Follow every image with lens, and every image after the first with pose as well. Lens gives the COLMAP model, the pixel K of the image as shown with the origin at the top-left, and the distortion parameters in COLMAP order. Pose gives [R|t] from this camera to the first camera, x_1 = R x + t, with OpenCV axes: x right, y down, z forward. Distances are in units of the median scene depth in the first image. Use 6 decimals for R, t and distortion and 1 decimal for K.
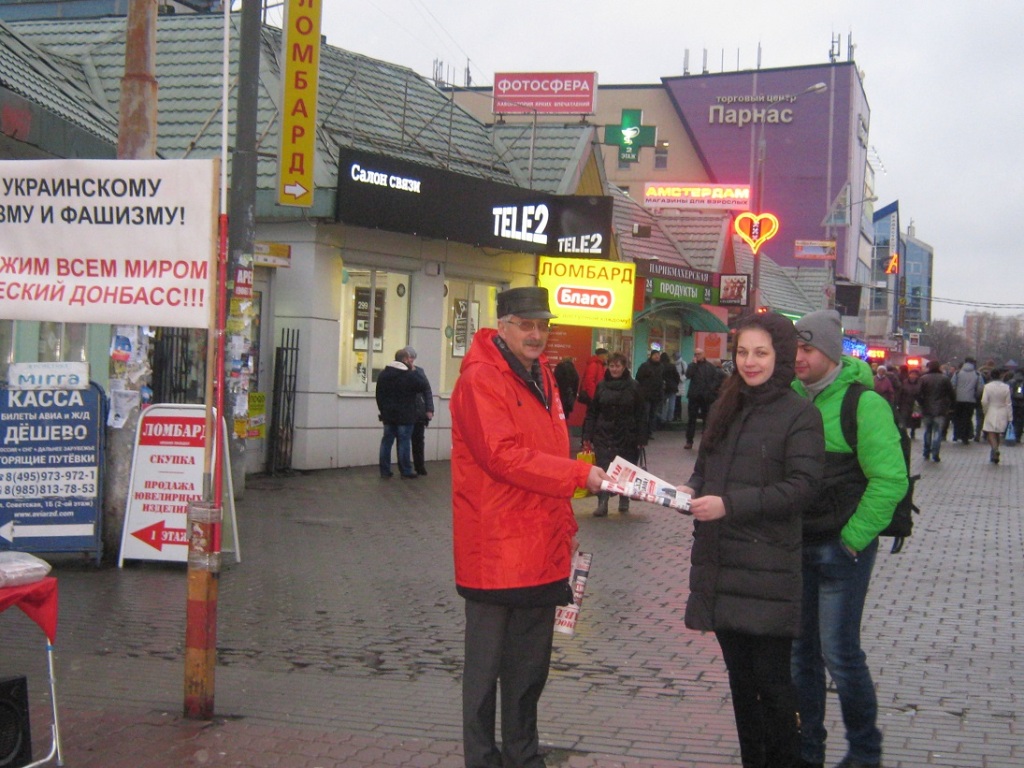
lens RADIAL K [[1617.4, 0, 512.6], [0, 1617.4, 382.8], [0, 0, 1]] dist [-0.078592, 0.000000]
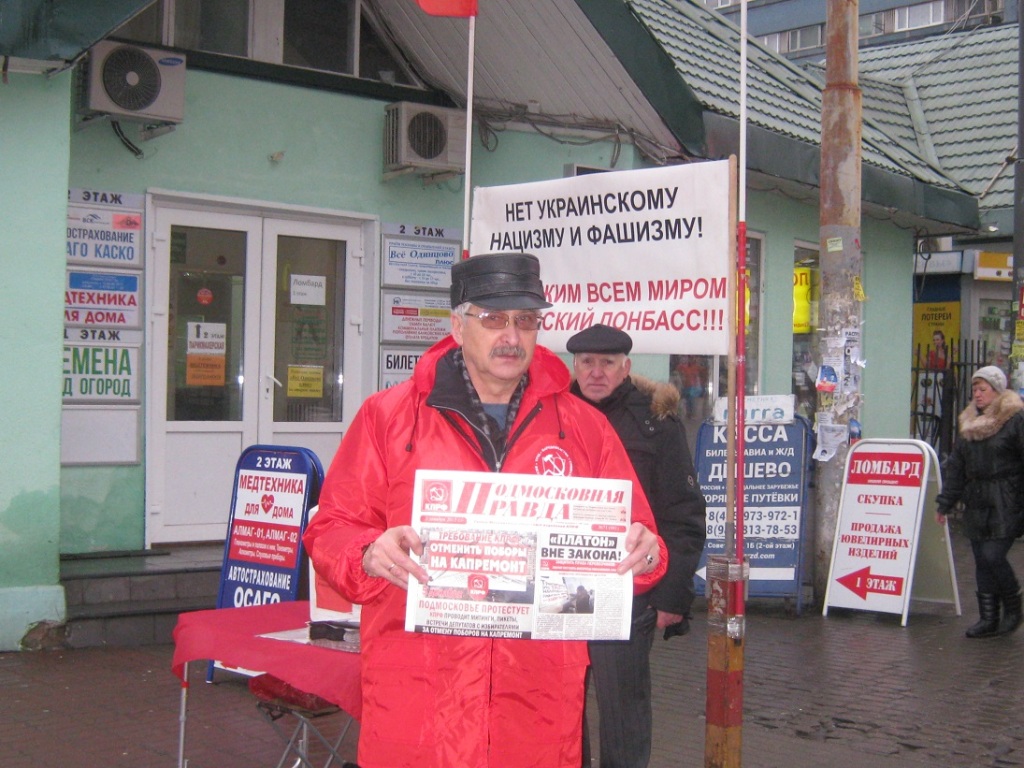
lens RADIAL K [[1617.4, 0, 512.0], [0, 1617.4, 385.0], [0, 0, 1]] dist [-0.078592, 0.000000]
pose [[0.847362, -0.022644, -0.530533, 0.098321], [0.013109, 0.999678, -0.021730, -0.000190], [0.530854, 0.011458, 0.847386, 0.117713]]
